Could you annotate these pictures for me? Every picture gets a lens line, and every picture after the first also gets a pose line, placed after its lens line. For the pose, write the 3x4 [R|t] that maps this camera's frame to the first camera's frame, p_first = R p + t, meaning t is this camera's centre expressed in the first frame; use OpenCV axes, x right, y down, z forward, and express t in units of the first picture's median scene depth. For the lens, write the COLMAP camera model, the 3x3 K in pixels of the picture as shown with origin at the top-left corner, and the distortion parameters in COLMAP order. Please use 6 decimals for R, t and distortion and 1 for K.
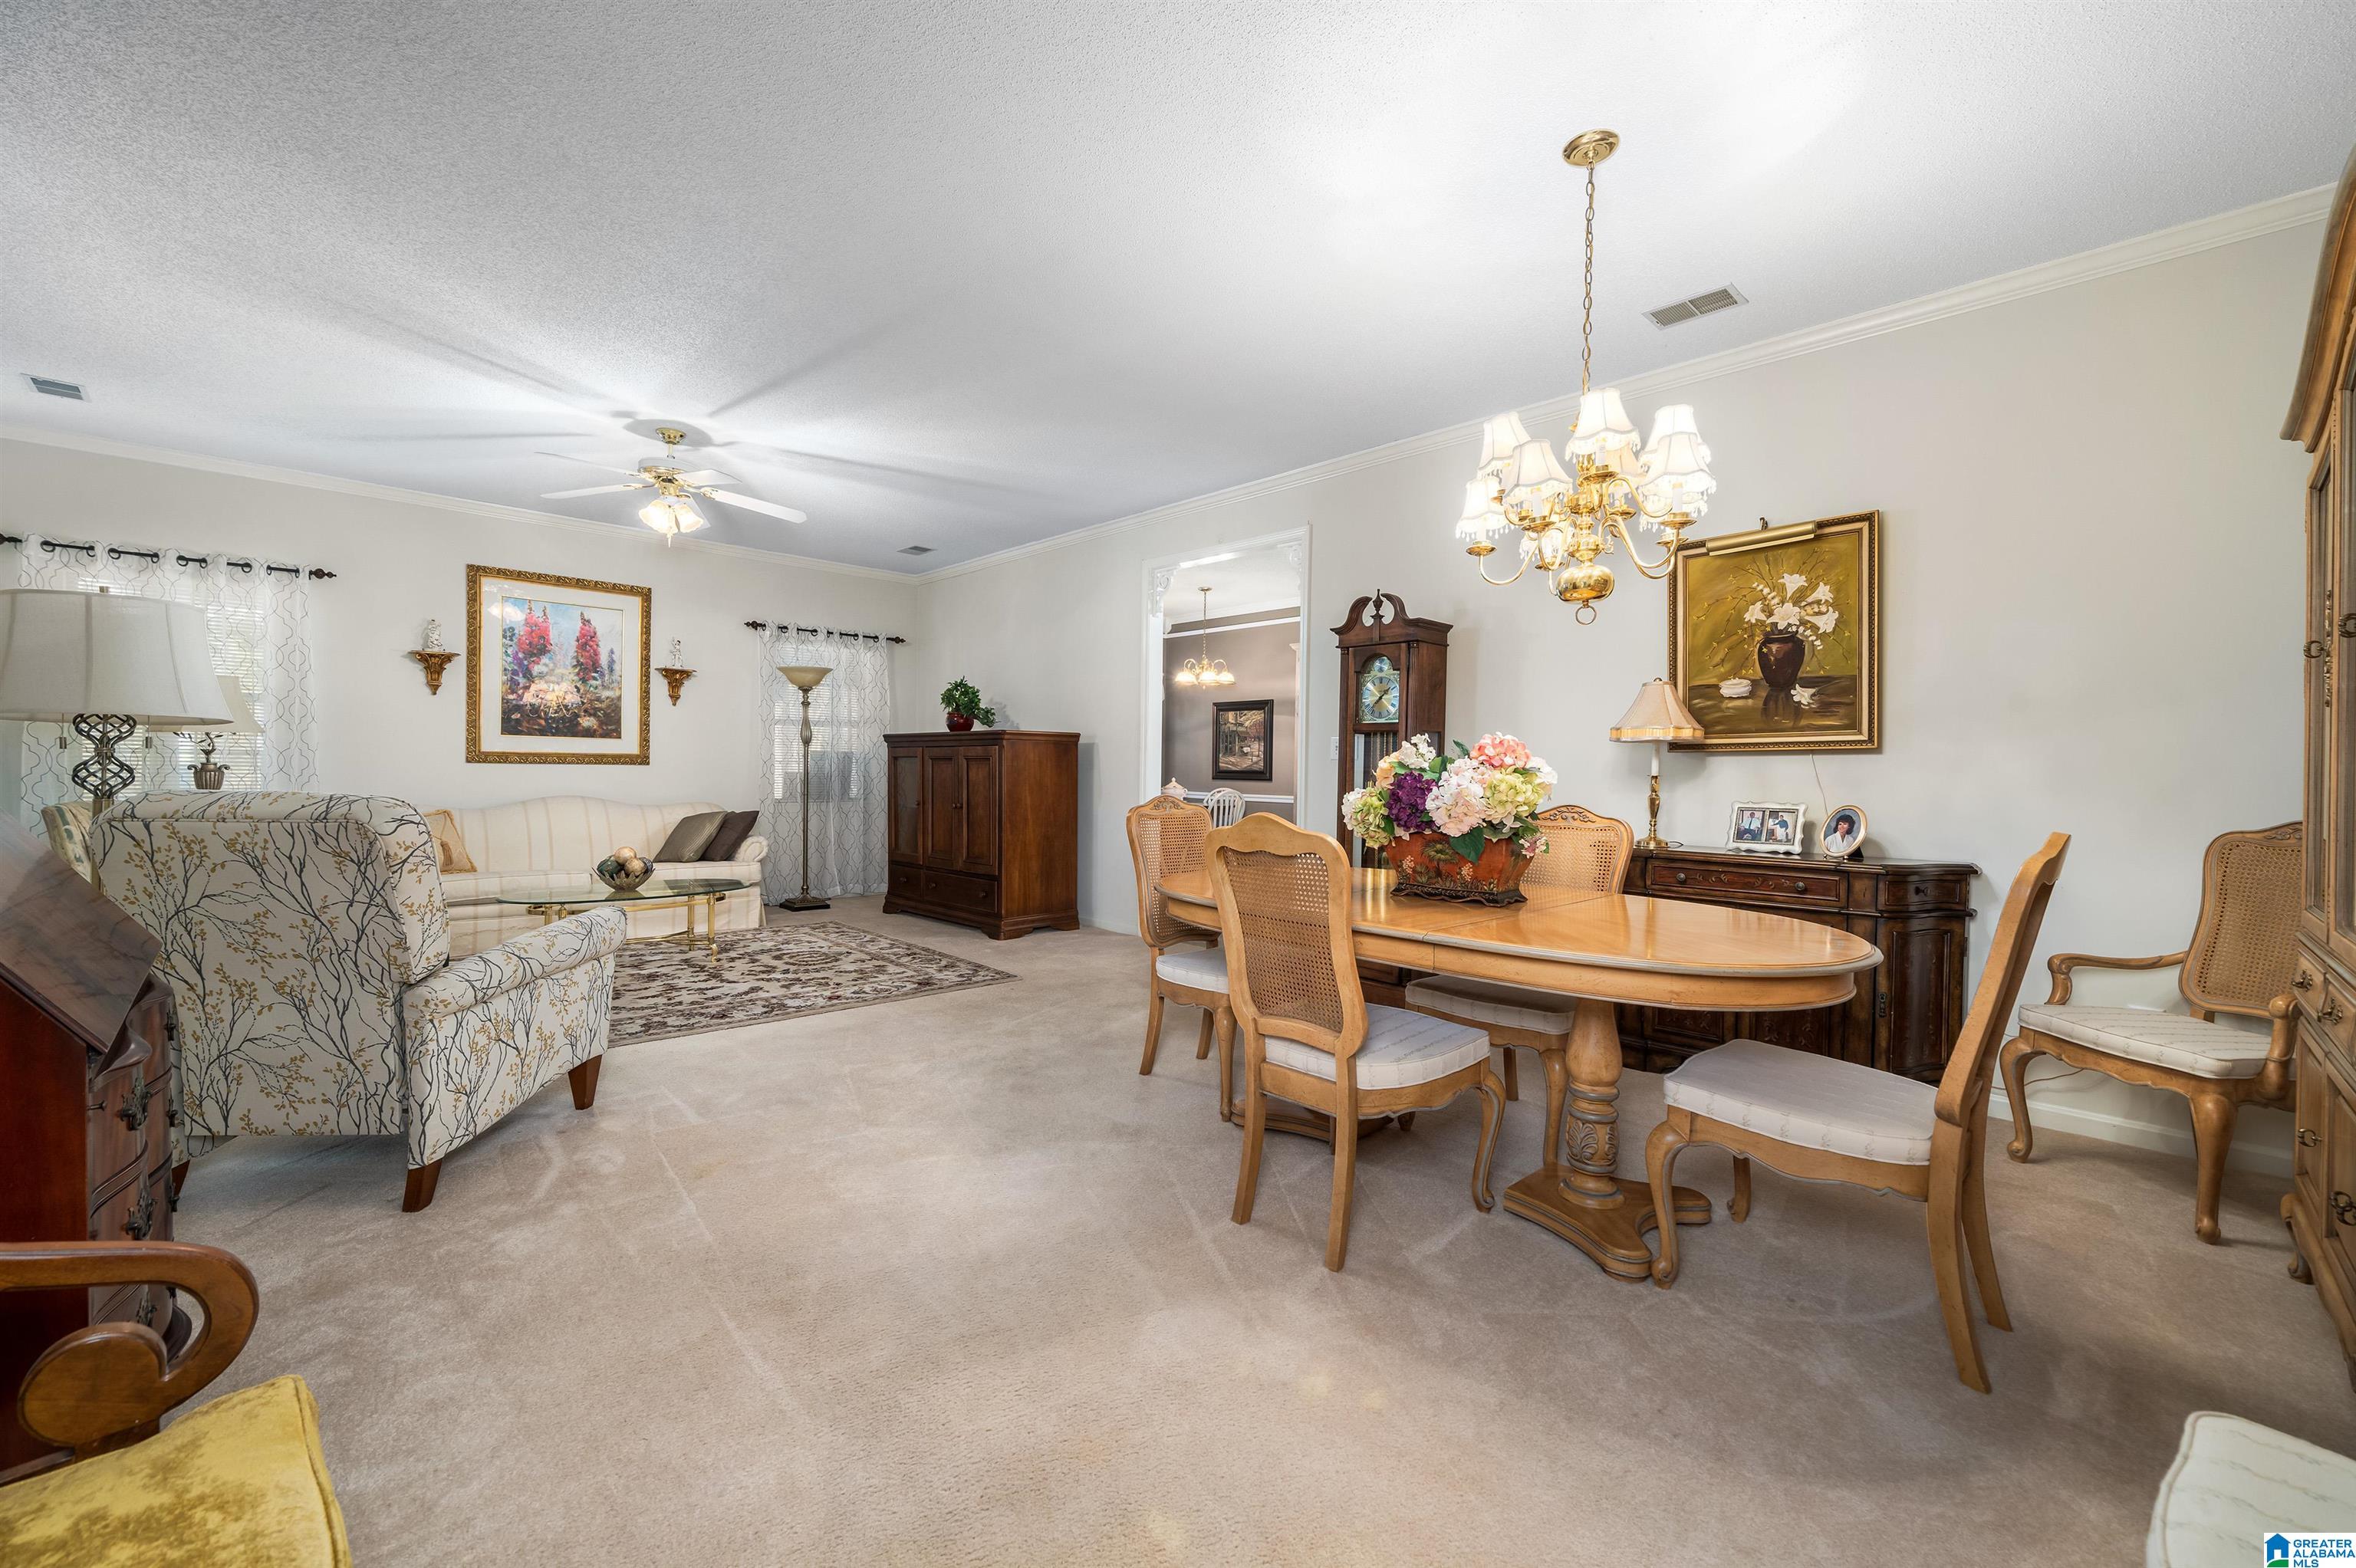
lens RADIAL K [[966.9, 0, 1181.8], [0, 966.9, 789.4], [0, 0, 1]] dist [-0.000508, -0.000023]
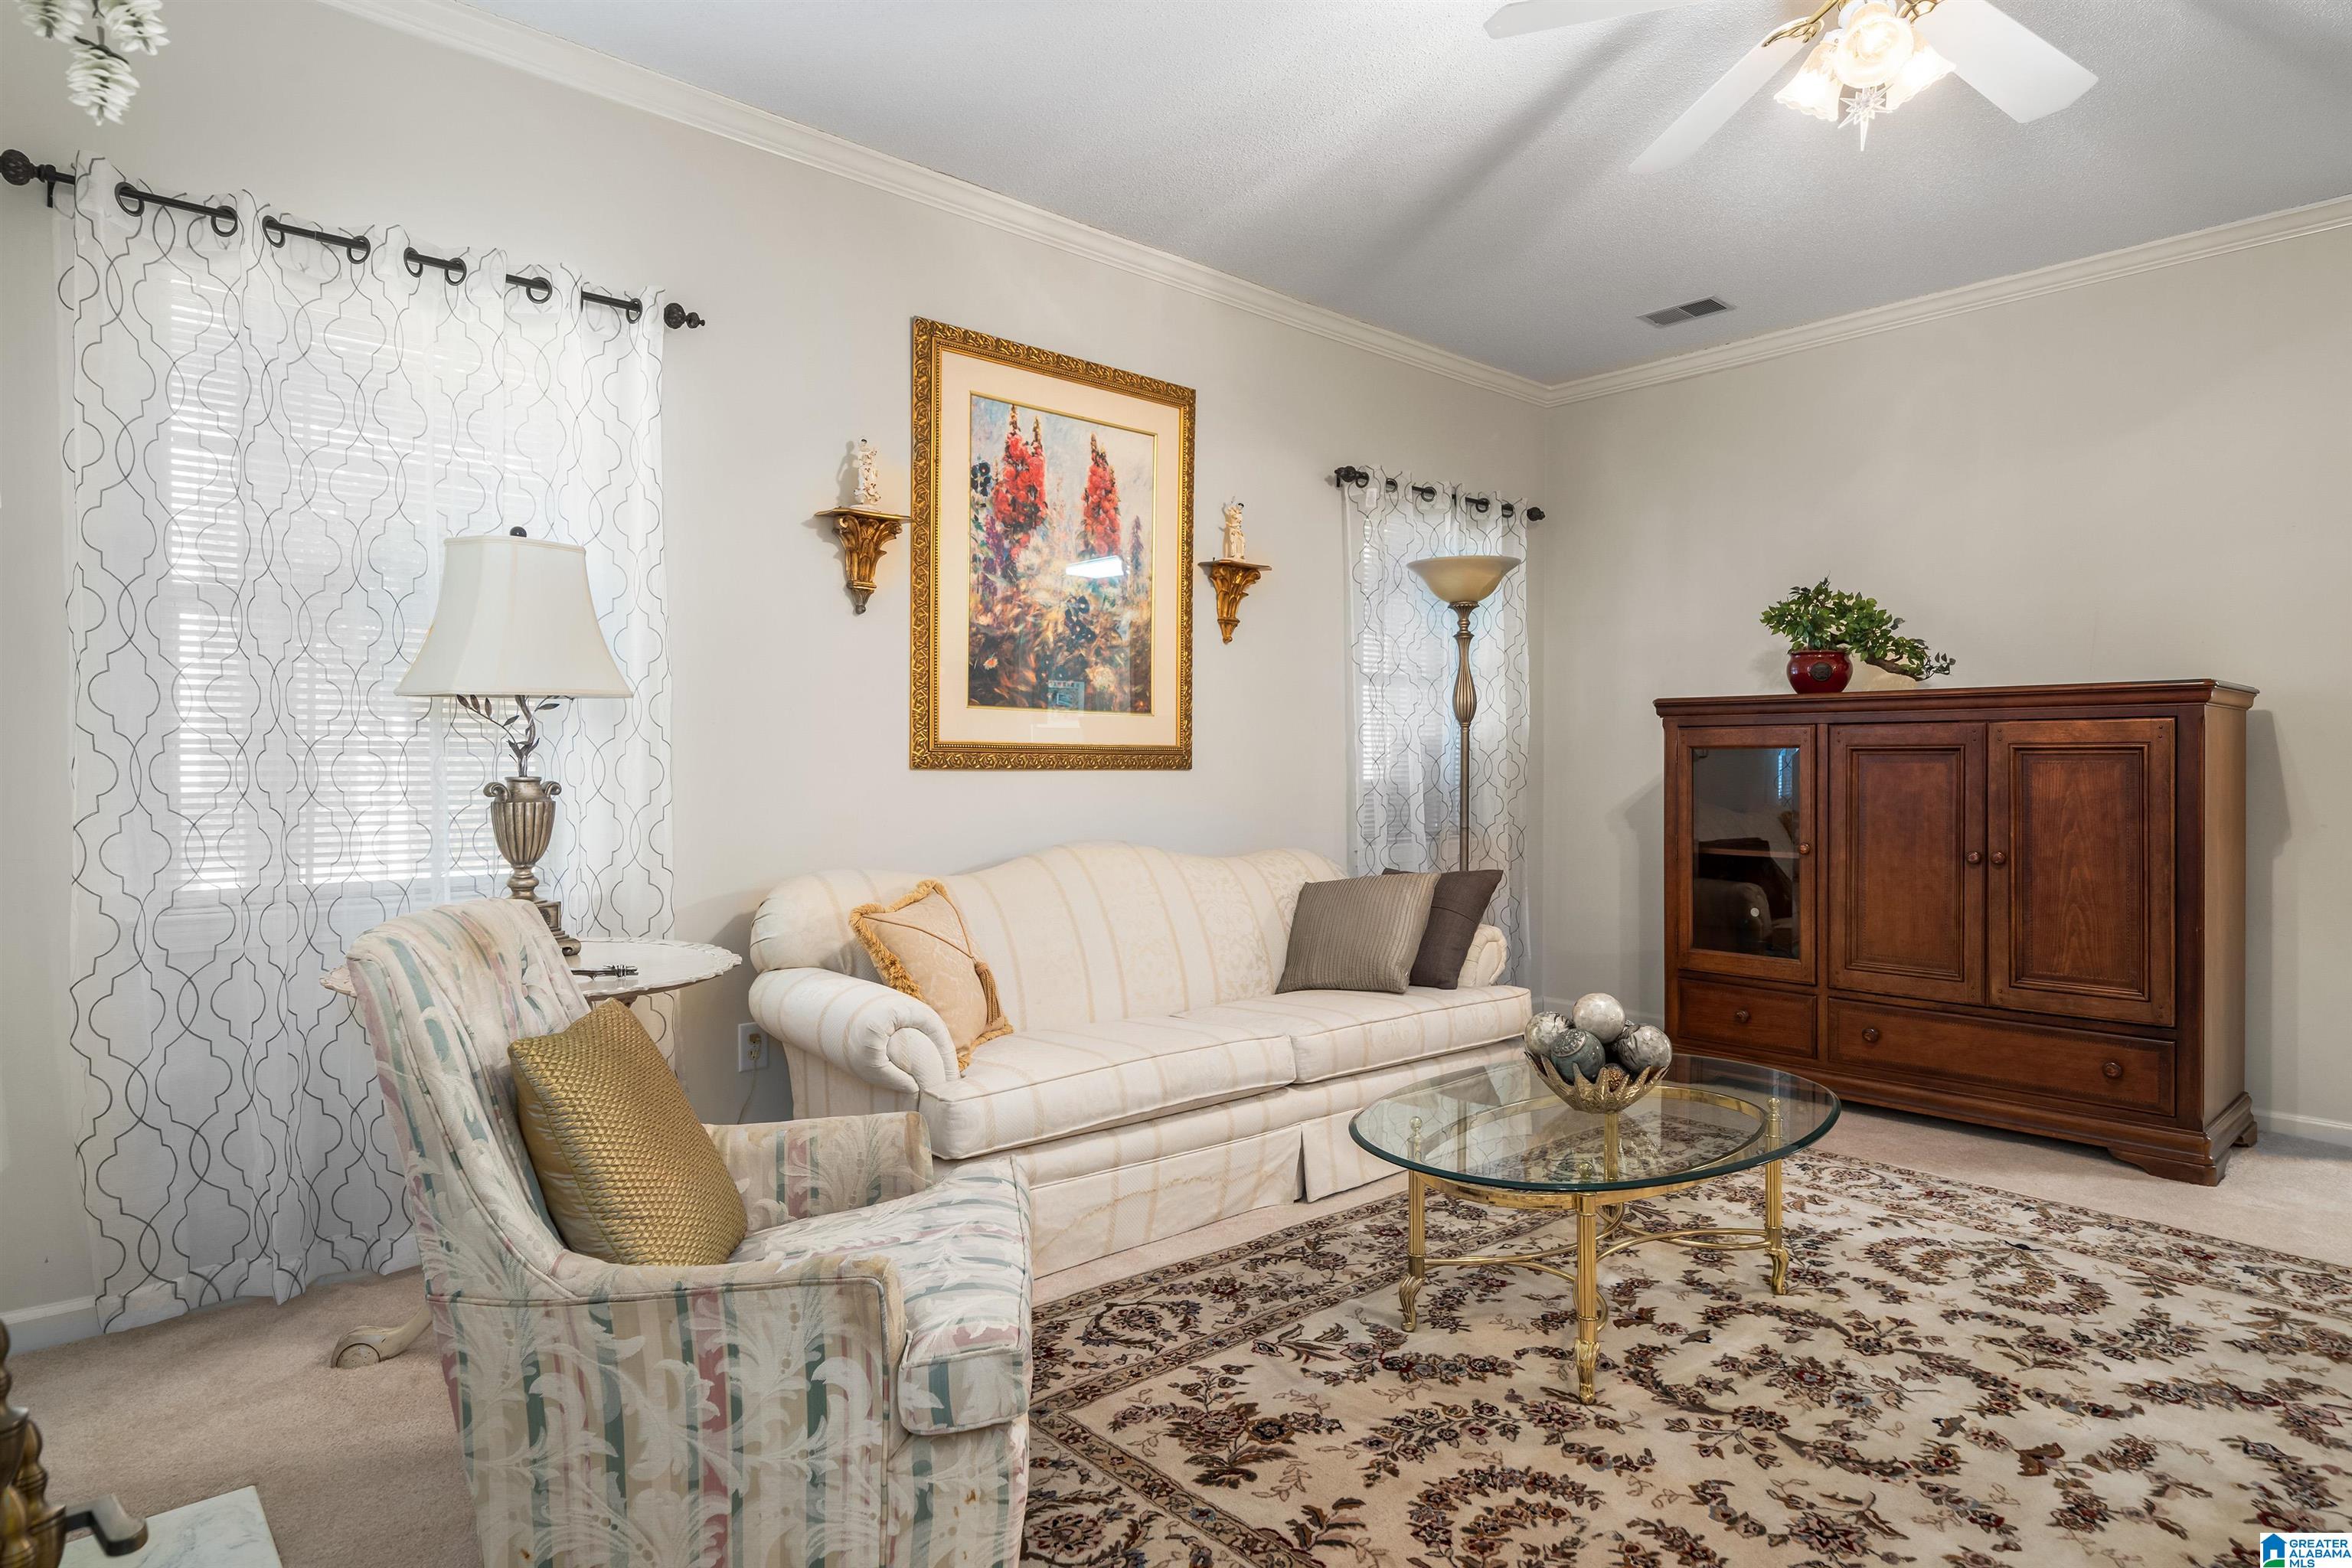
lens RADIAL K [[1332.6, 0, 1168.9], [0, 1332.6, 776.1], [0, 0, 1]] dist [0.005445, 0.001451]
pose [[0.998789, -0.008632, -0.048444, -0.570736], [0.008056, 0.999895, -0.012066, -0.015489], [0.048544, 0.011661, 0.998753, 0.385470]]
